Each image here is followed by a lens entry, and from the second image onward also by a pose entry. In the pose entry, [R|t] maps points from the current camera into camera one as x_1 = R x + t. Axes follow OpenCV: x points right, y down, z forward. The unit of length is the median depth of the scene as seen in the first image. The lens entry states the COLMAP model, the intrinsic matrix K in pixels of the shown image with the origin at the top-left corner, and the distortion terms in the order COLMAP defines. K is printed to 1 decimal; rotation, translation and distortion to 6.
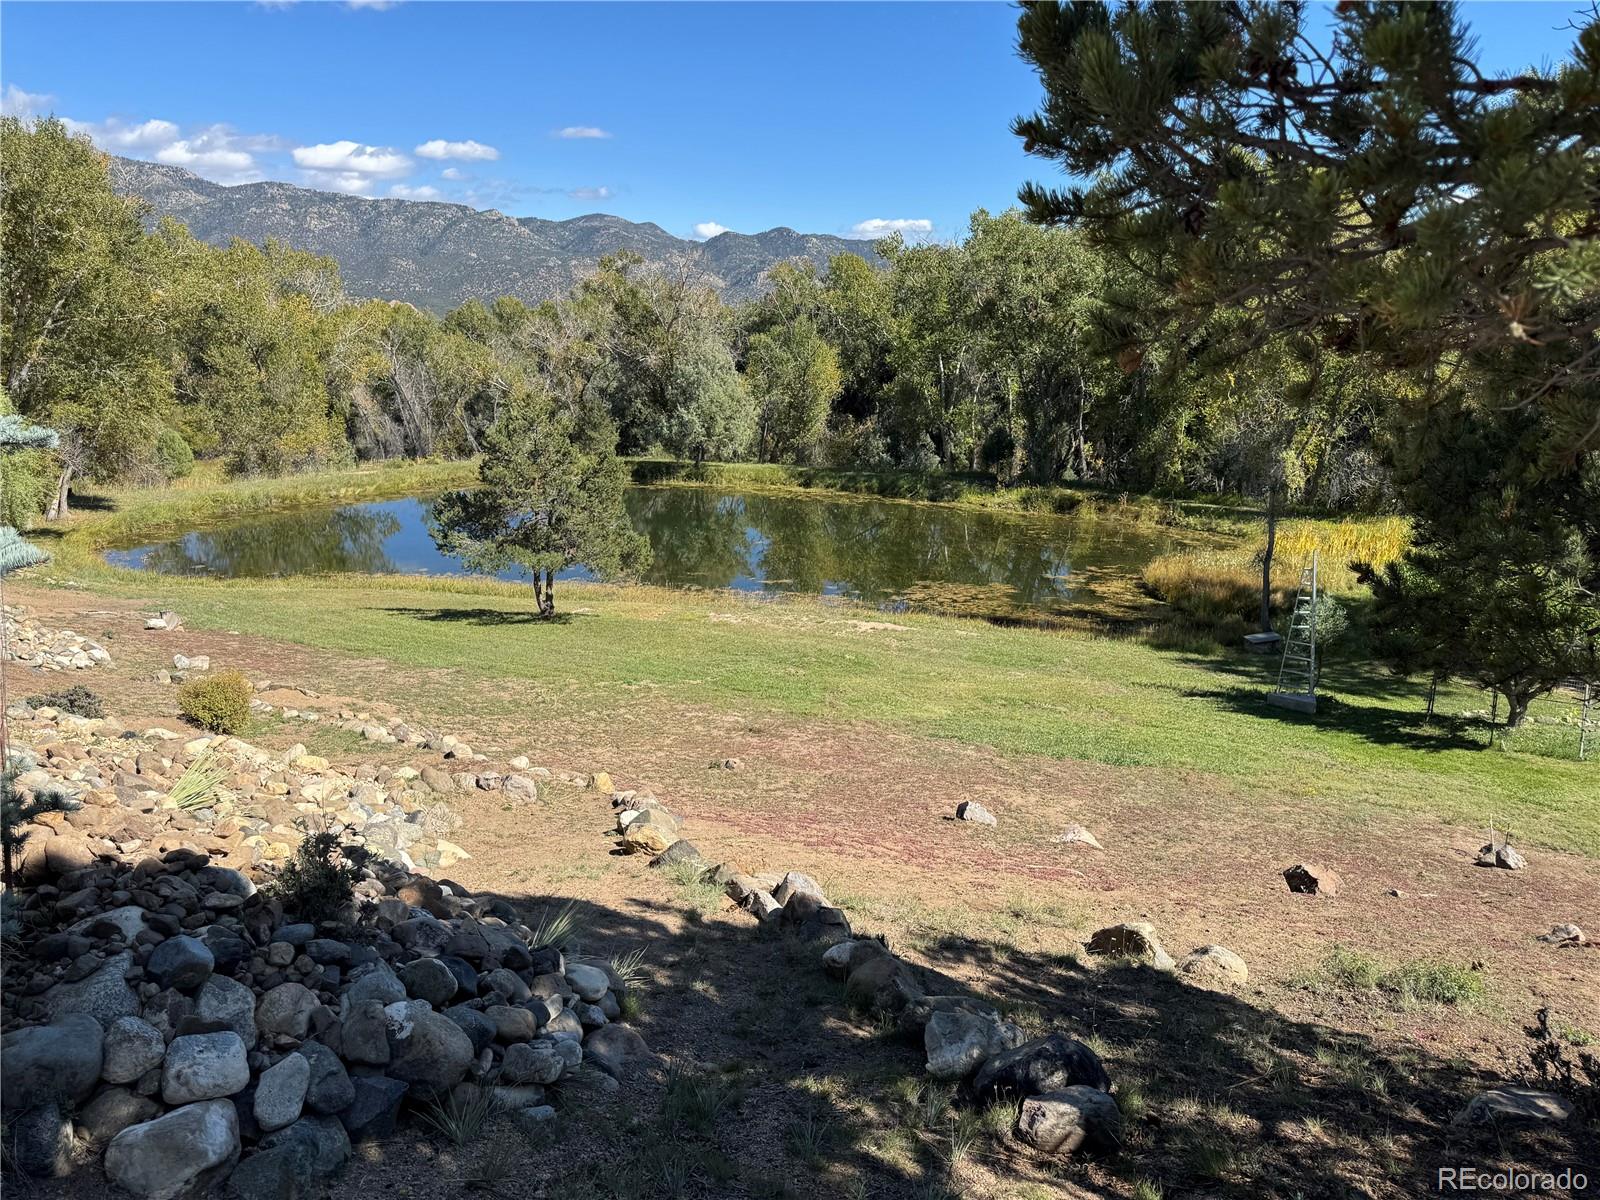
lens RADIAL K [[1119.1, 0, 809.4], [0, 1119.1, 626.9], [0, 0, 1]] dist [0.029062, -0.022627]
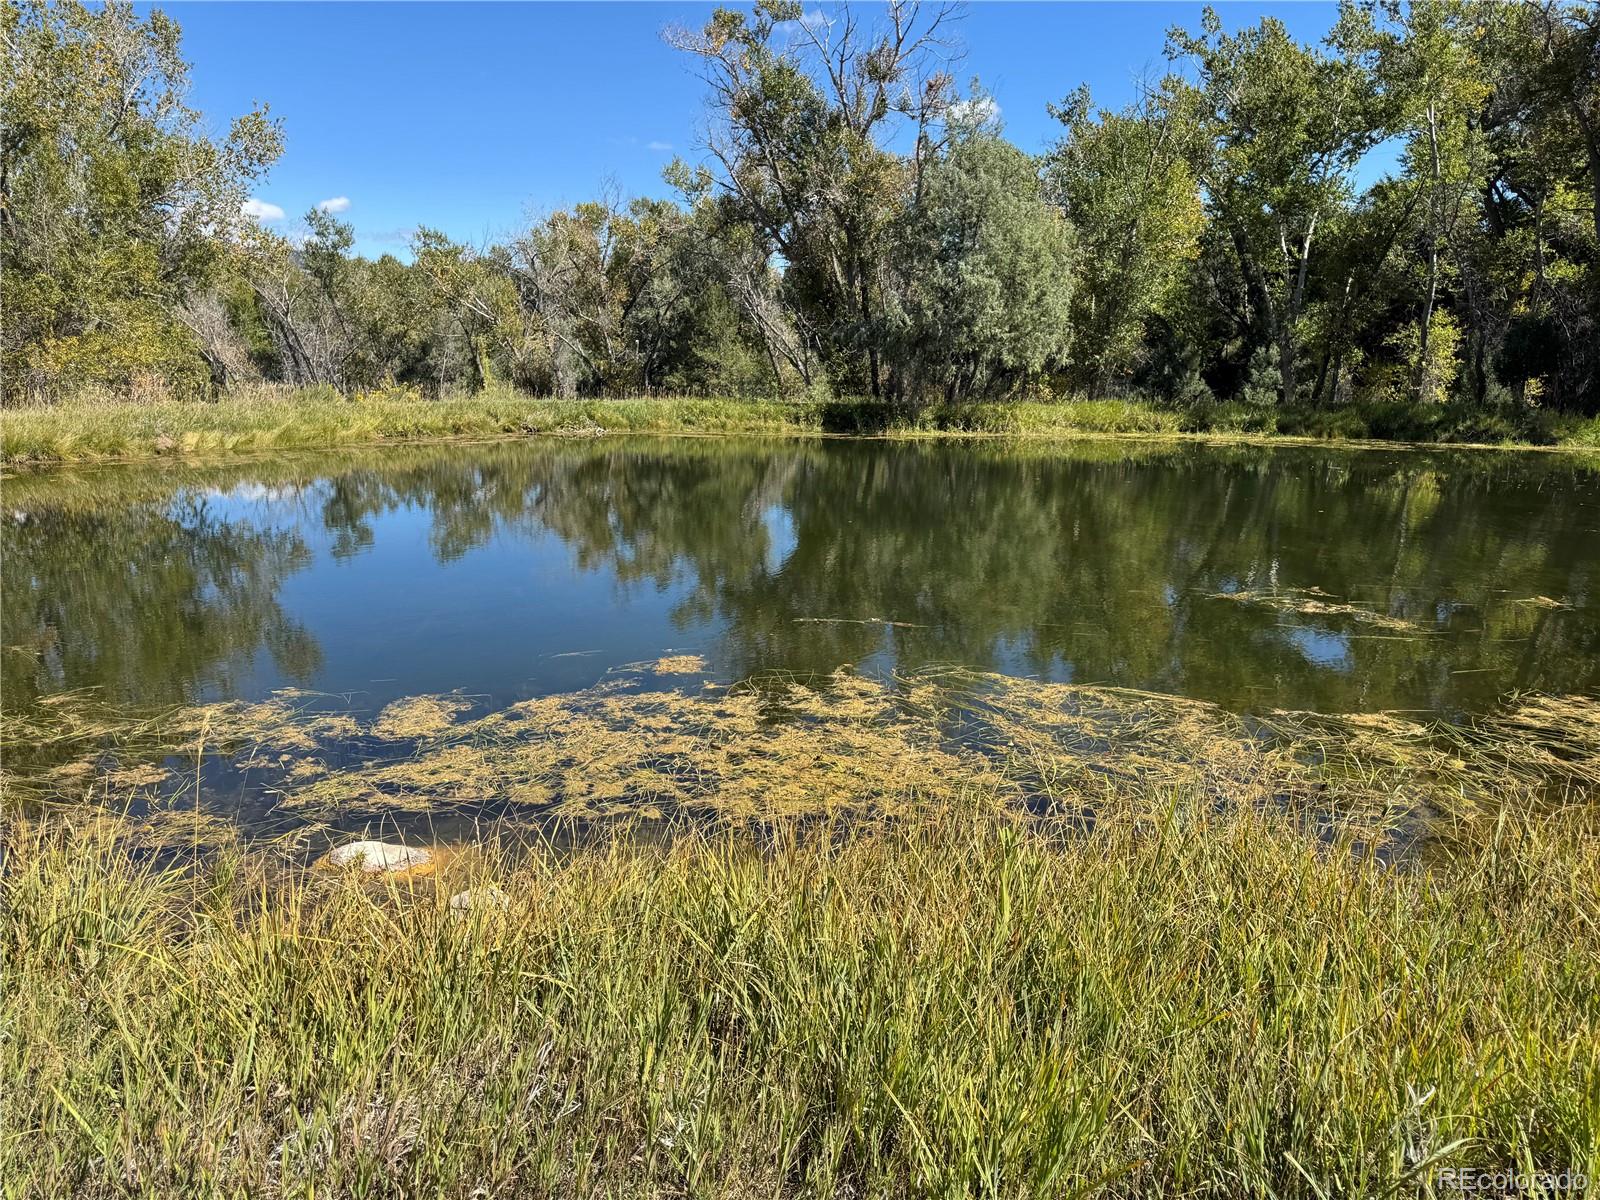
lens RADIAL K [[1119.1, 0, 792.9], [0, 1119.1, 602.8], [0, 0, 1]] dist [0.029062, -0.022627]
pose [[0.995394, -0.037787, 0.088103, -0.232872], [0.042697, 0.997599, -0.054534, -0.034562], [-0.085831, 0.058044, 0.994617, 0.569211]]
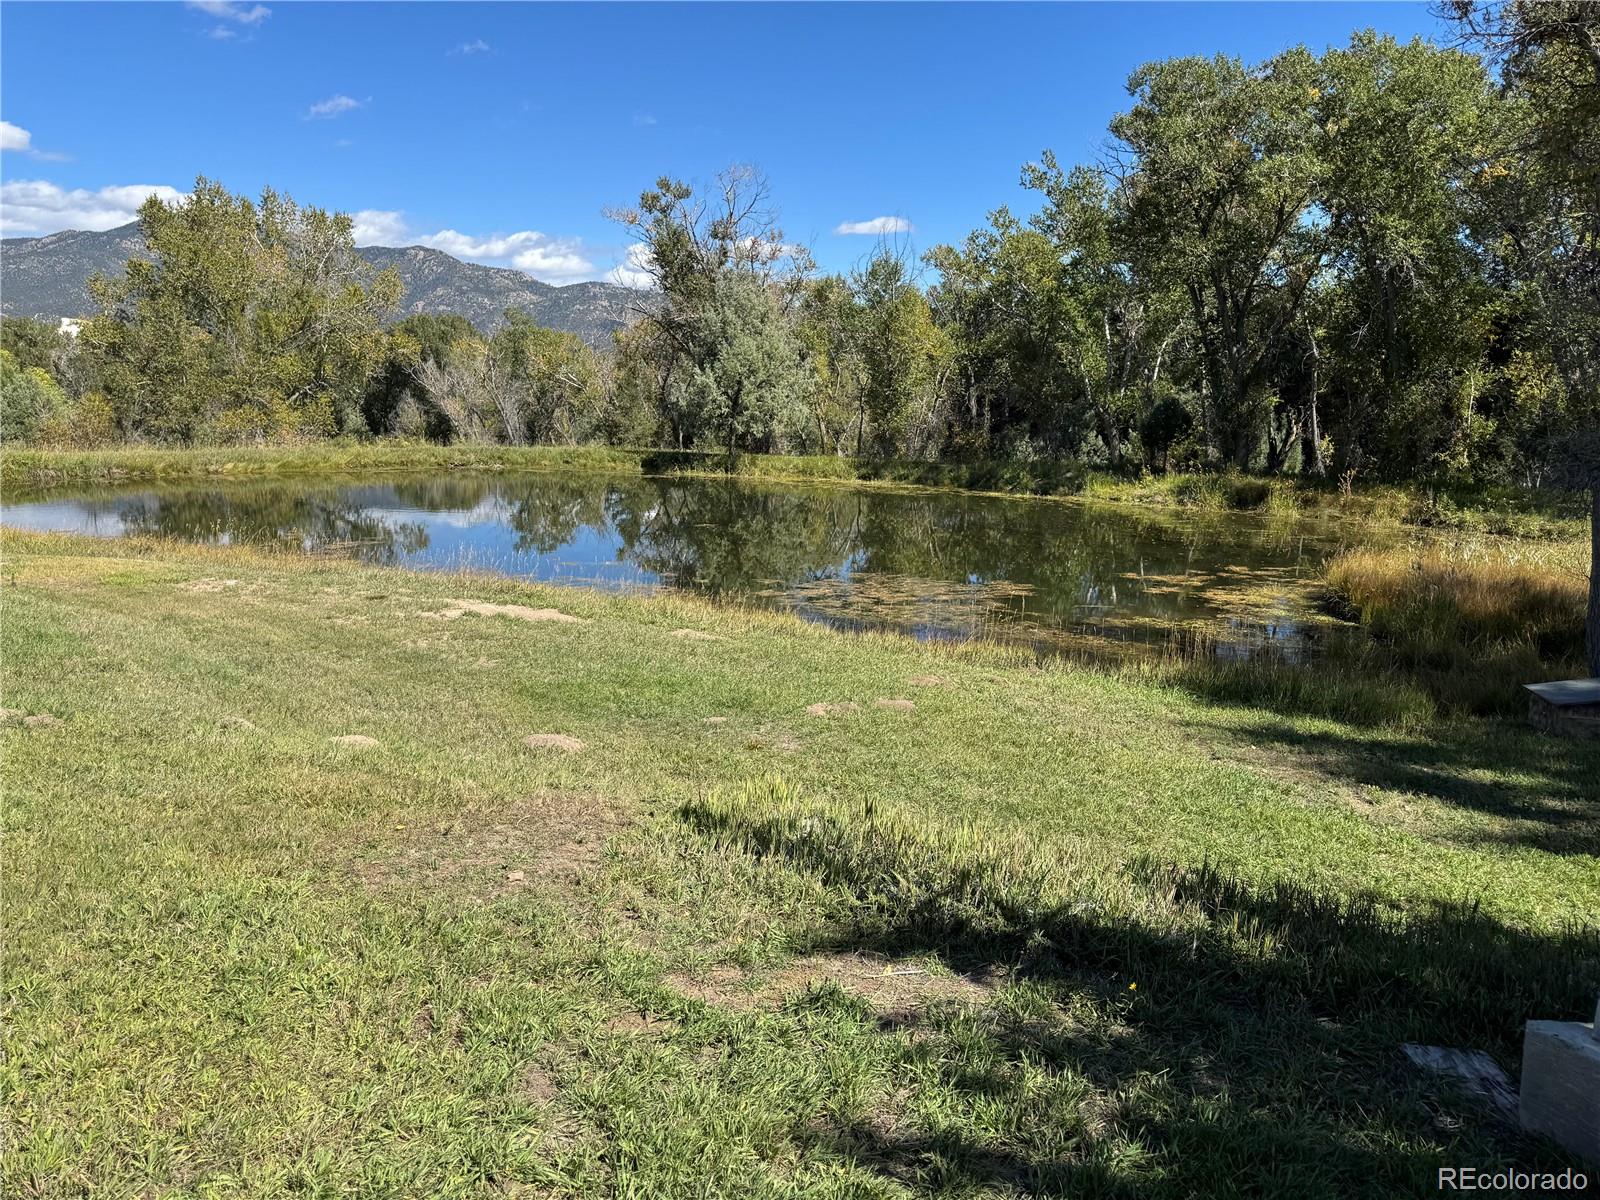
lens RADIAL K [[1119.1, 0, 807.8], [0, 1119.1, 611.3], [0, 0, 1]] dist [0.029062, -0.022627]
pose [[0.969994, 0.032260, -0.240980, 0.140909], [-0.051610, 0.995890, -0.074423, 0.012663], [0.237589, 0.084627, 0.967672, 0.337761]]
